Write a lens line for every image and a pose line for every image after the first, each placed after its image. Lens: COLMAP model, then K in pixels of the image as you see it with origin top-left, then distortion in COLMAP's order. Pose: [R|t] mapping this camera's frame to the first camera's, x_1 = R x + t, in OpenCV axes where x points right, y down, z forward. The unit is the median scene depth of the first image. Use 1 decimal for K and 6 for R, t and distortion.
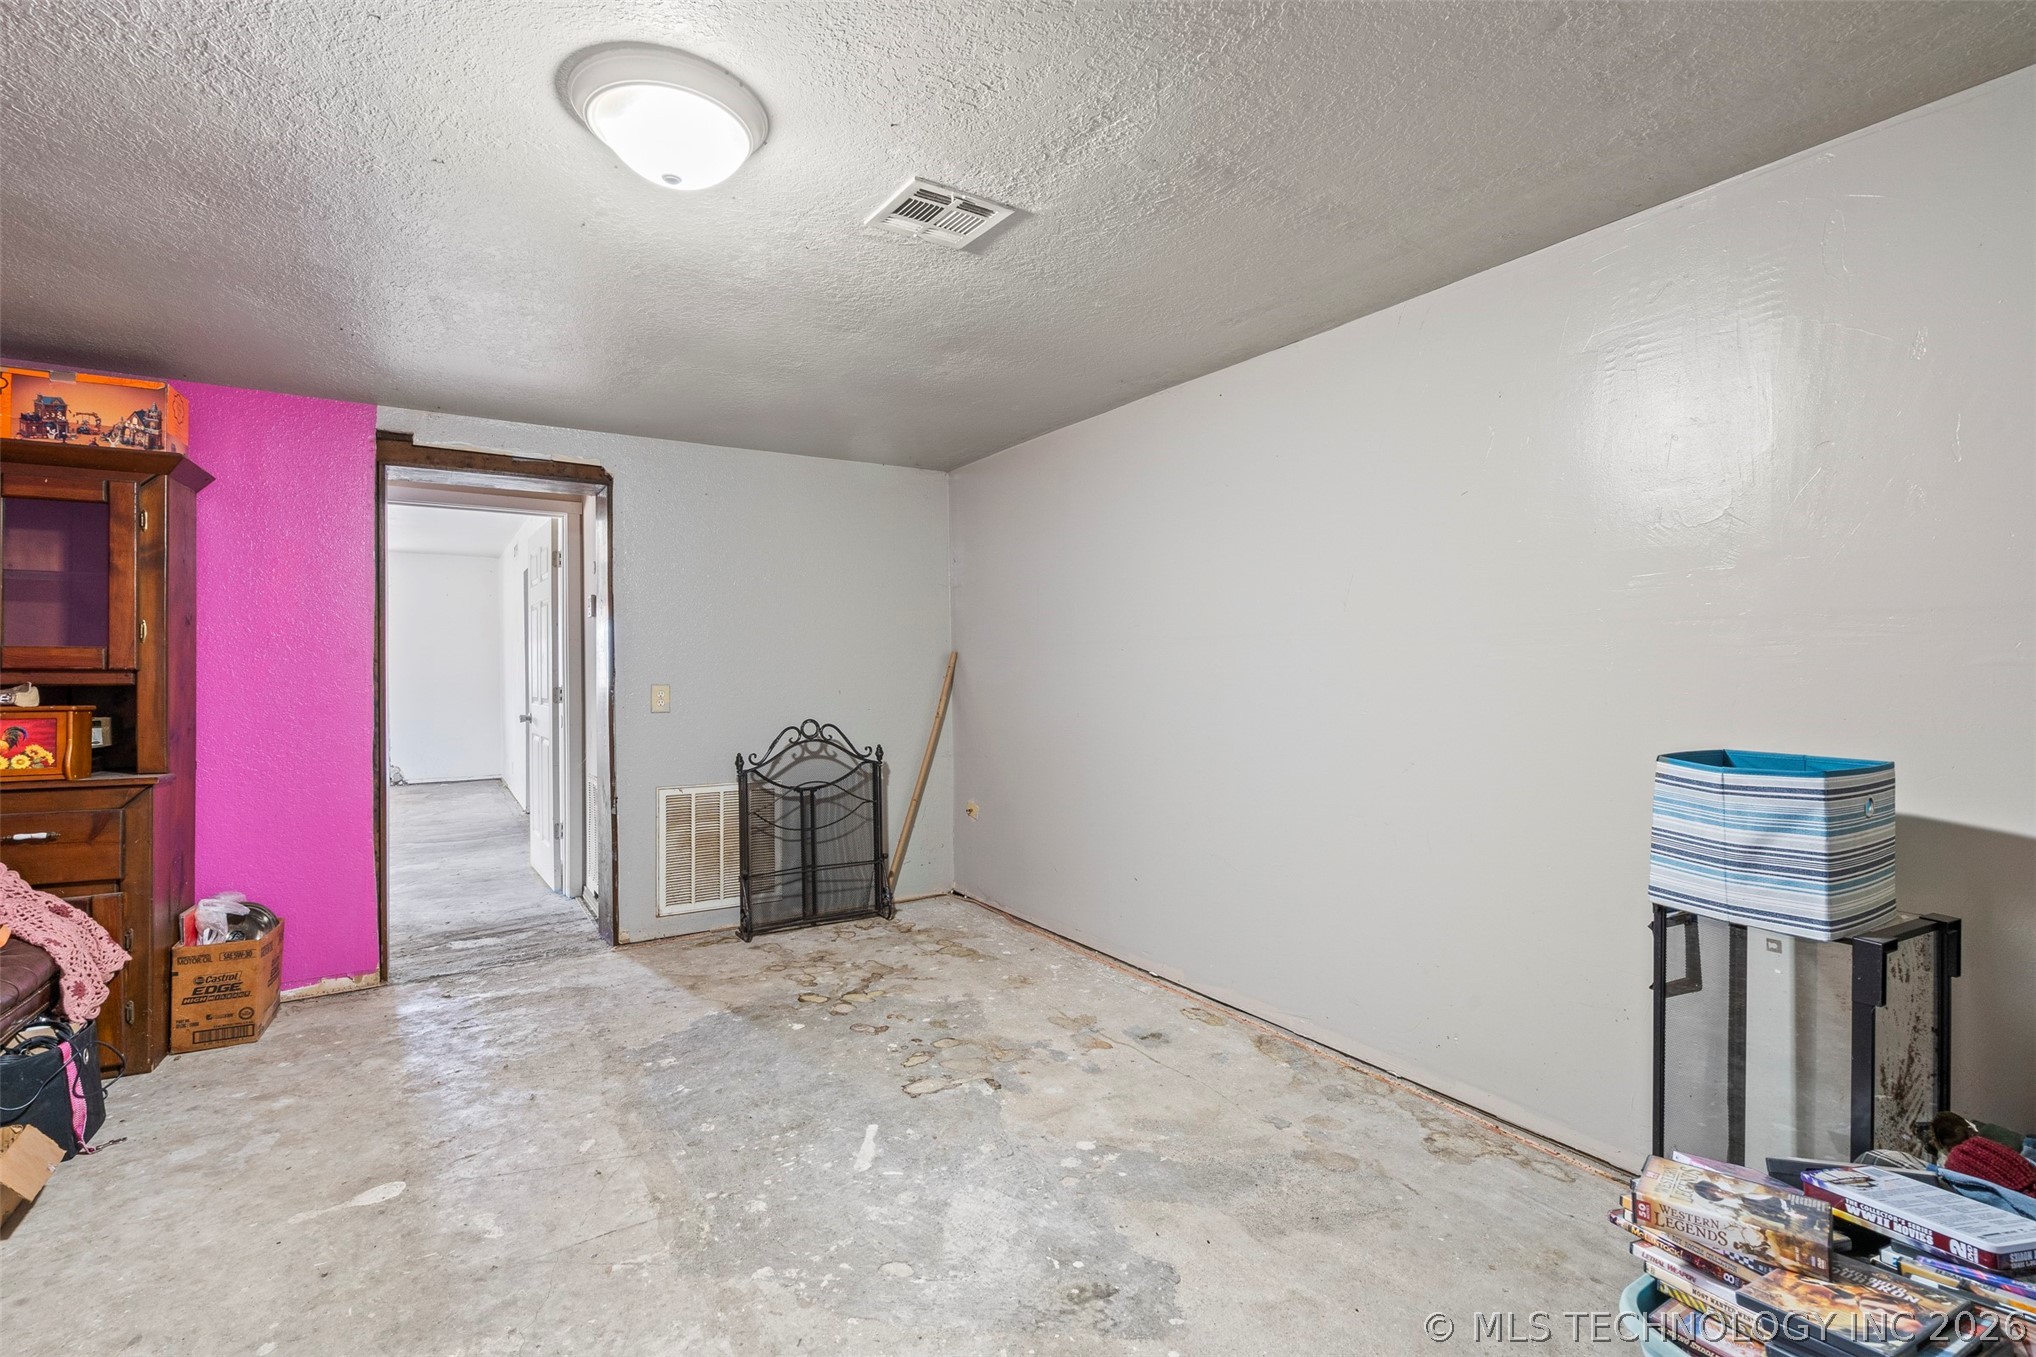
lens RADIAL K [[940.8, 0, 1017.6], [0, 940.8, 672.6], [0, 0, 1]] dist [-0.005516, 0.000246]
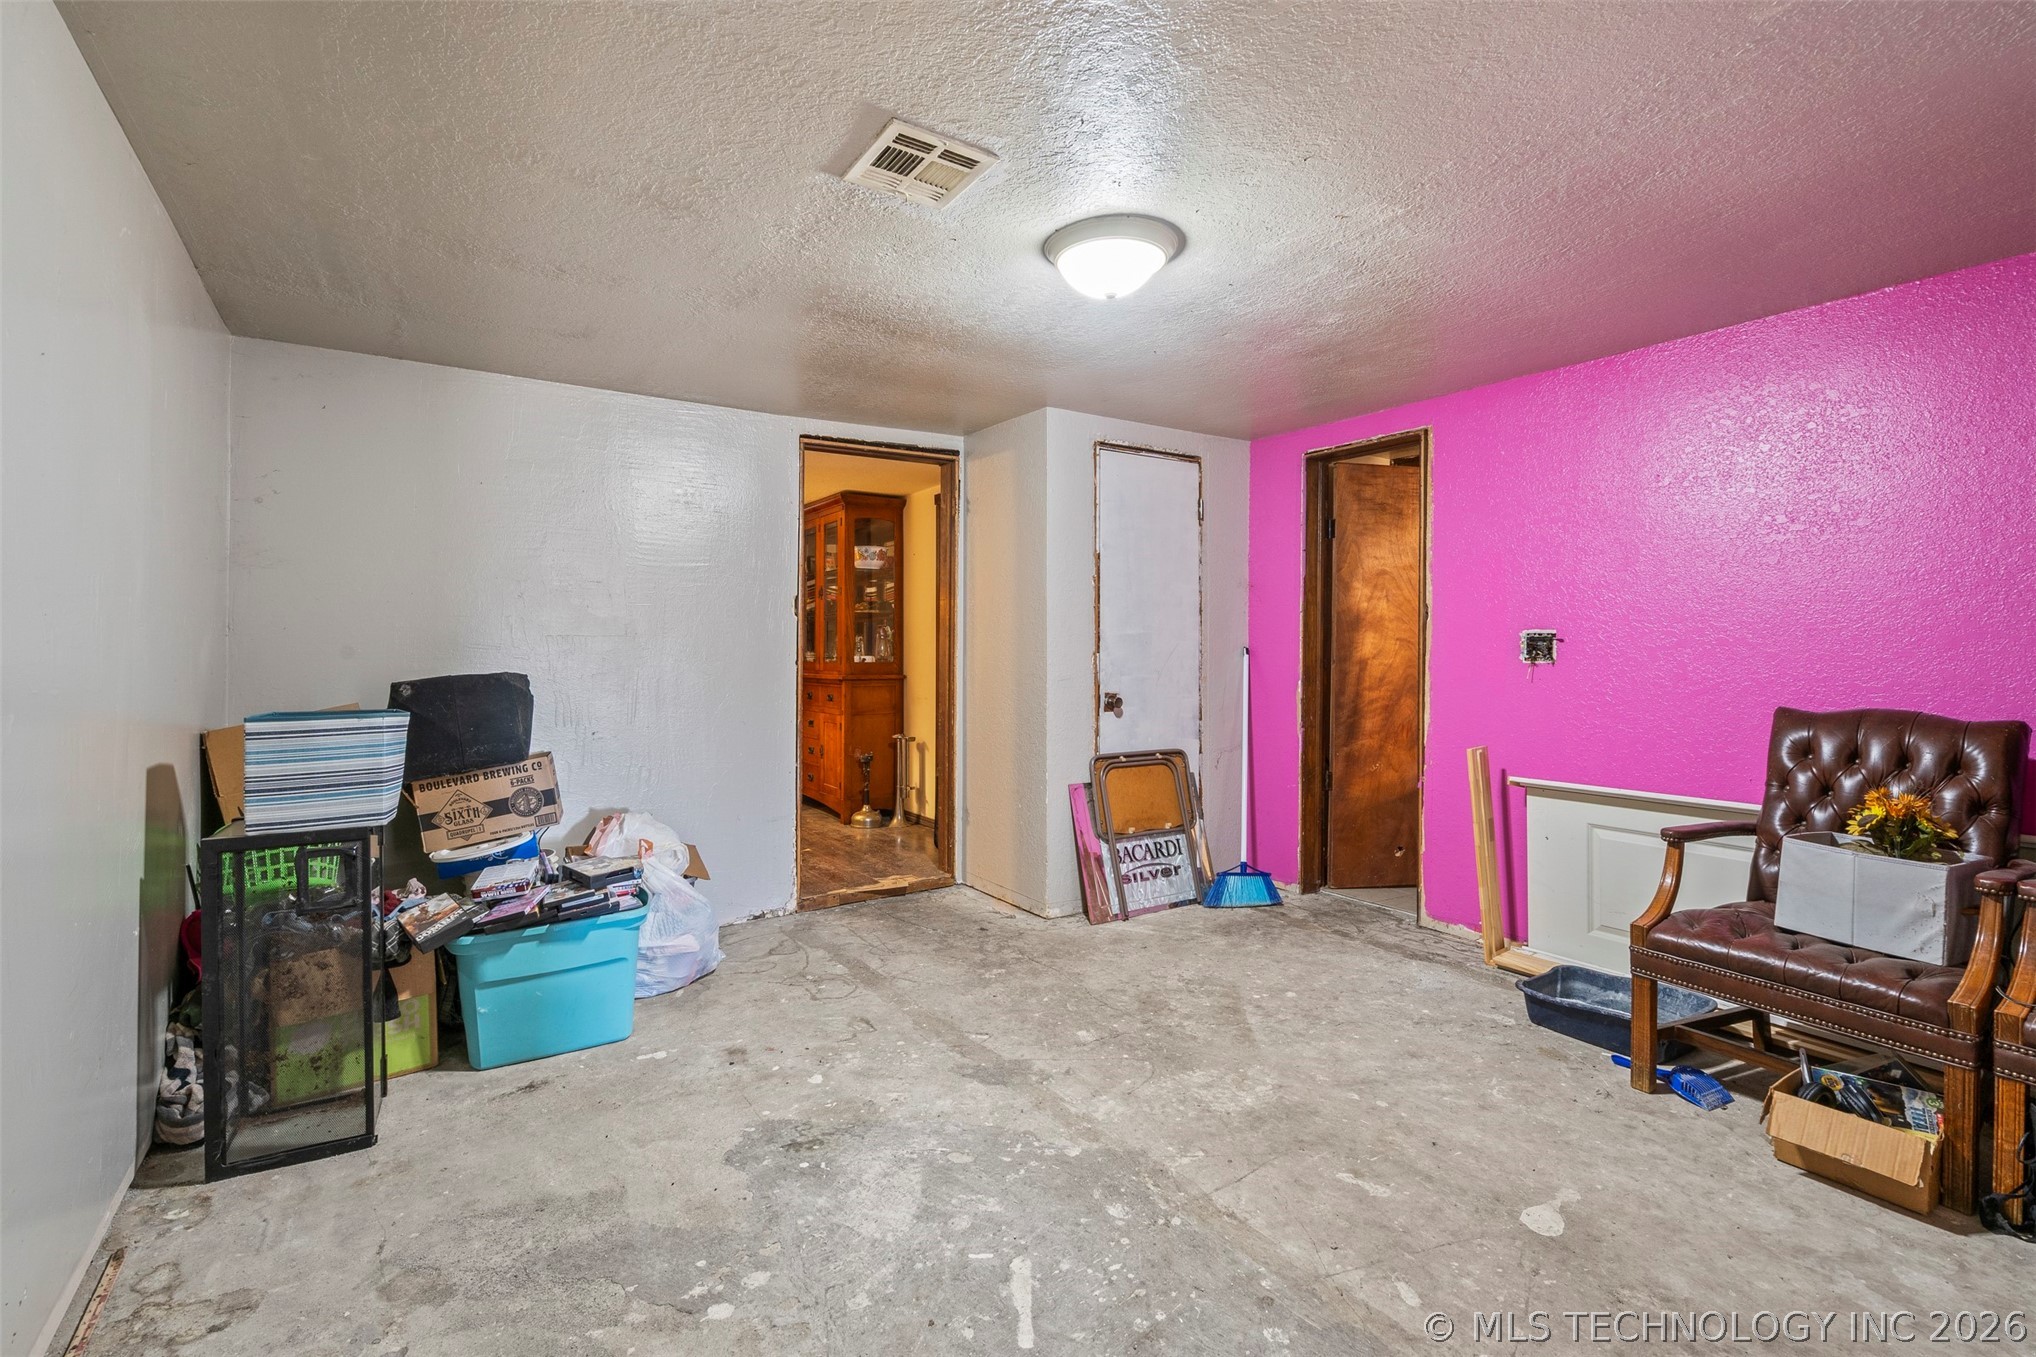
lens RADIAL K [[940.8, 0, 1017.8], [0, 940.8, 660.4], [0, 0, 1]] dist [-0.005516, 0.000246]
pose [[-0.999906, 0.005662, -0.012496, -0.167846], [0.005483, 0.999882, 0.014350, -0.001653], [0.012576, 0.014280, -0.999819, 1.936176]]
